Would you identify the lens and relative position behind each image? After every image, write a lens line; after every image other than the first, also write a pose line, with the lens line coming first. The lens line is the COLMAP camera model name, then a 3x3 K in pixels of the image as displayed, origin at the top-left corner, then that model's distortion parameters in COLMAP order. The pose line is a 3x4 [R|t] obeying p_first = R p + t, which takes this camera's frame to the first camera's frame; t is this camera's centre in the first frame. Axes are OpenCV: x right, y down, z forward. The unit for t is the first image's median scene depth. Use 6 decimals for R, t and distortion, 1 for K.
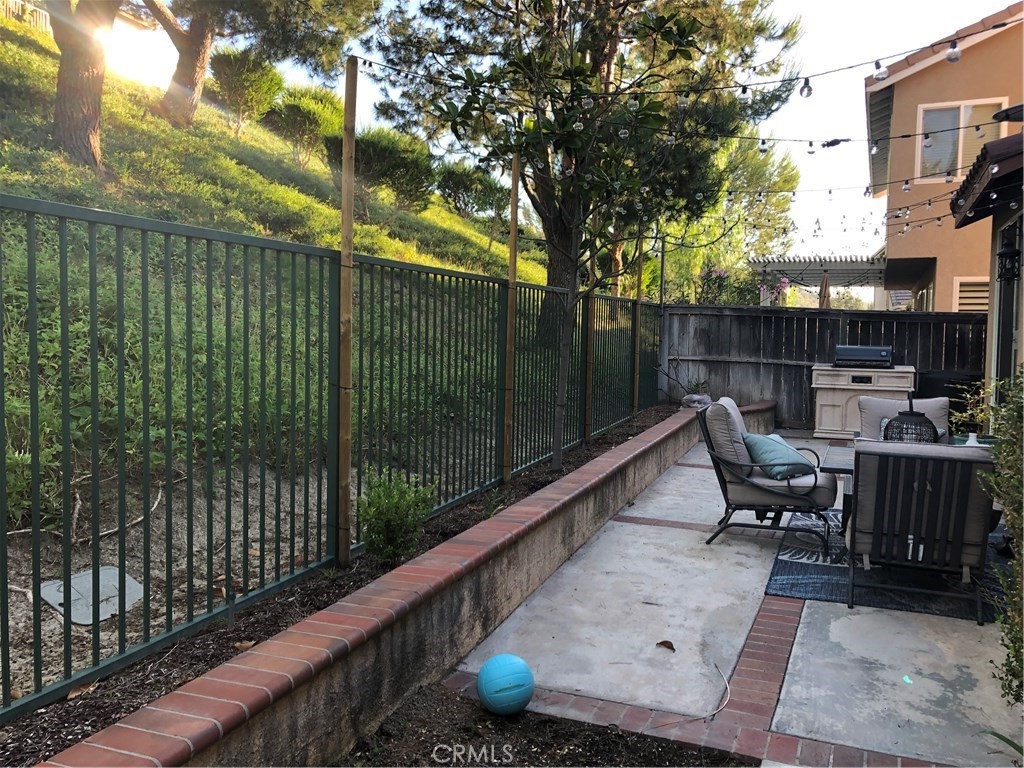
lens RADIAL K [[835.7, 0, 515.2], [0, 835.7, 377.0], [0, 0, 1]] dist [0.053149, -0.126081]
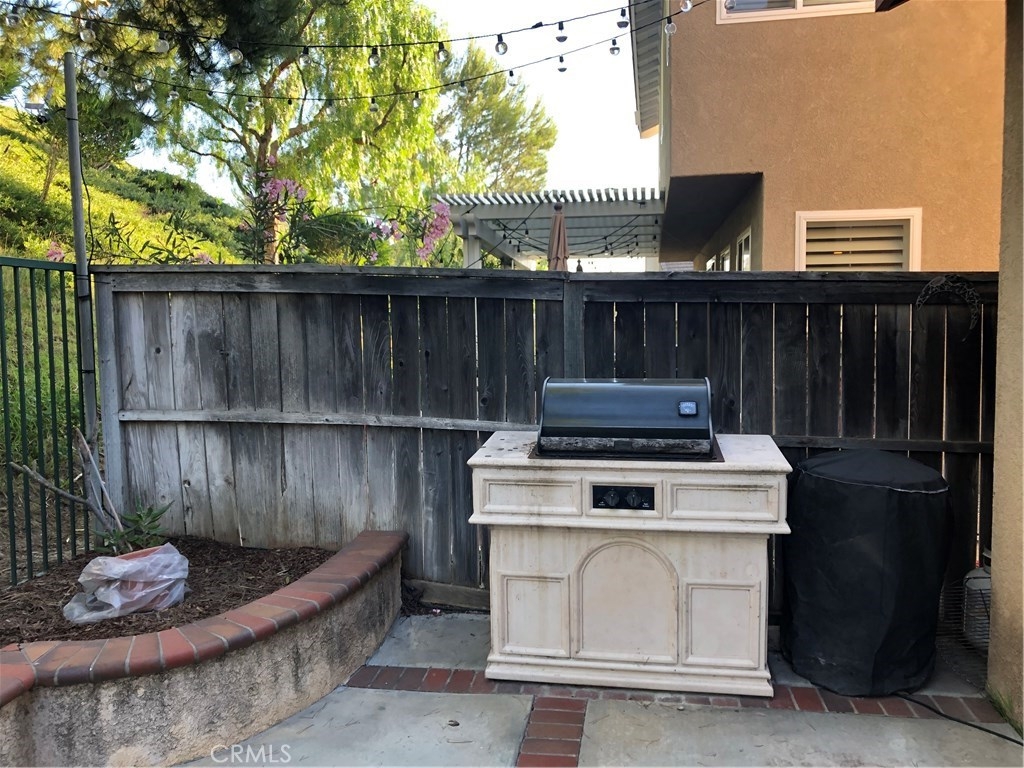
lens RADIAL K [[835.7, 0, 515.2], [0, 835.7, 377.0], [0, 0, 1]] dist [0.053149, -0.126081]
pose [[0.969224, -0.041727, 0.242618, 0.268373], [0.038796, 0.999105, 0.016847, -0.040848], [-0.243103, -0.006916, 0.969976, 0.634555]]
